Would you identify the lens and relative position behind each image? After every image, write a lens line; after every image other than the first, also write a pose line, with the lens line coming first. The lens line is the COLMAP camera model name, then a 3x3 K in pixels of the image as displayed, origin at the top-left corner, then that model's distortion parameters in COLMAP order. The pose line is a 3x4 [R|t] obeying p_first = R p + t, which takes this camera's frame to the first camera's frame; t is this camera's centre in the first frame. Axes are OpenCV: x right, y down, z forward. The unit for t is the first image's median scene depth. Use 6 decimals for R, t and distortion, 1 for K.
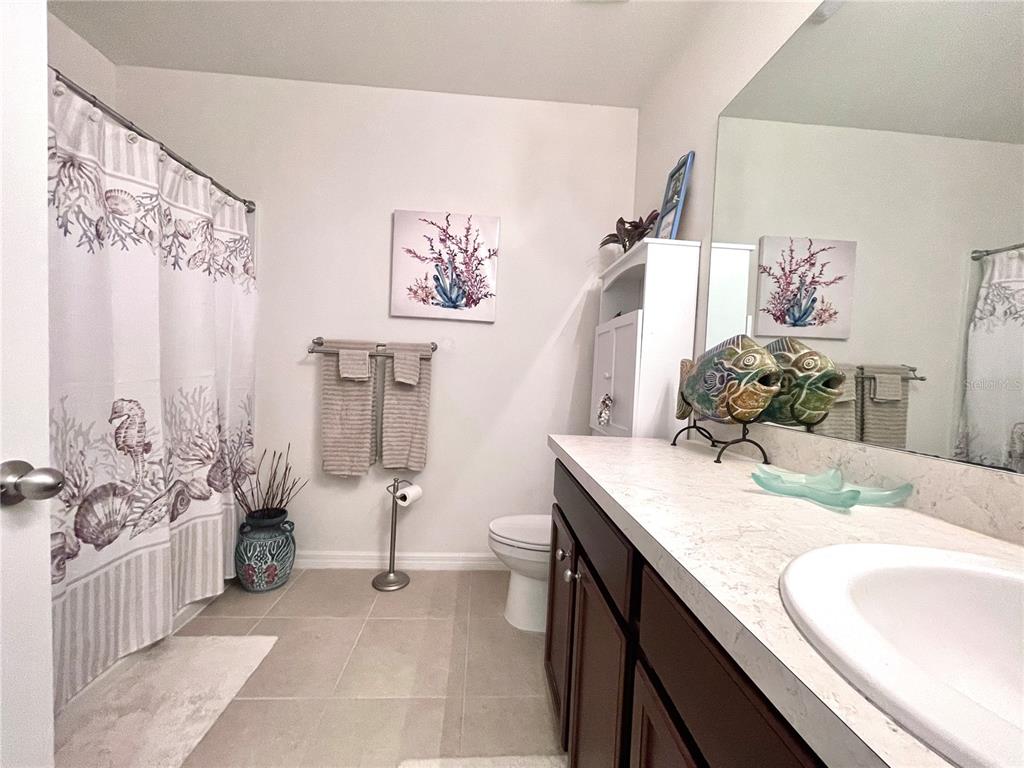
lens RADIAL K [[414.1, 0, 512.0], [0, 414.1, 384.0], [0, 0, 1]] dist [0.001309, 0.000040]
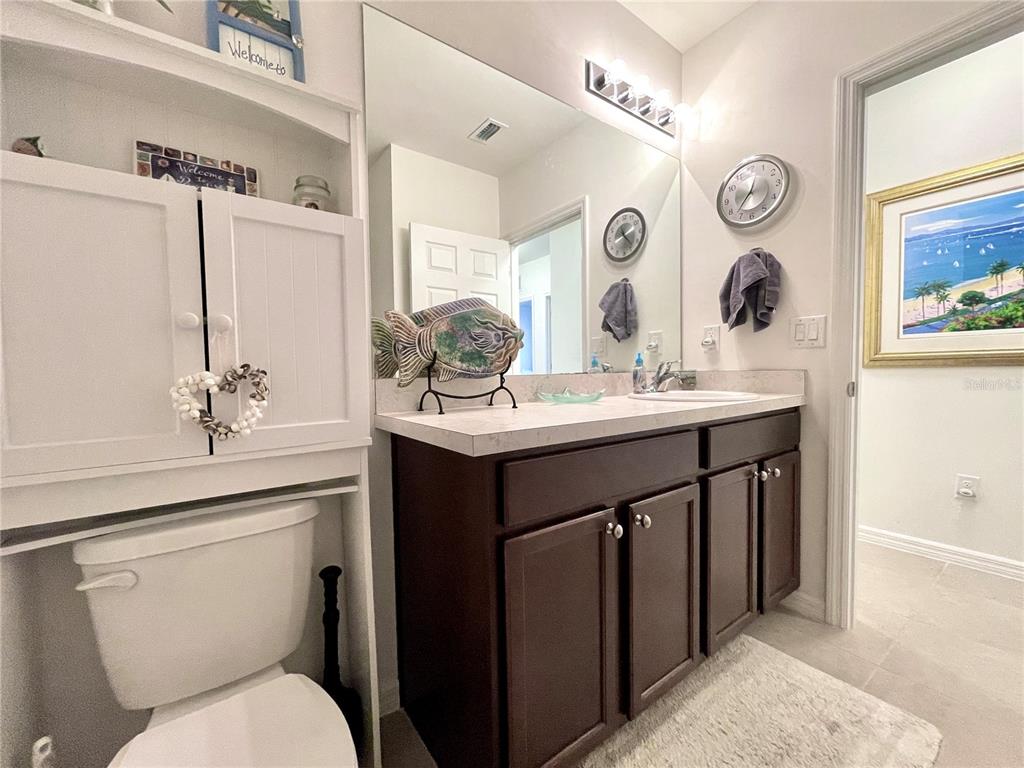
lens RADIAL K [[414.1, 0, 512.0], [0, 414.1, 384.0], [0, 0, 1]] dist [0.001309, 0.000040]
pose [[-0.532965, -0.068787, 0.843336, -0.485808], [0.011380, 0.996017, 0.088432, 0.016157], [-0.846061, 0.056728, -0.530060, 1.600598]]
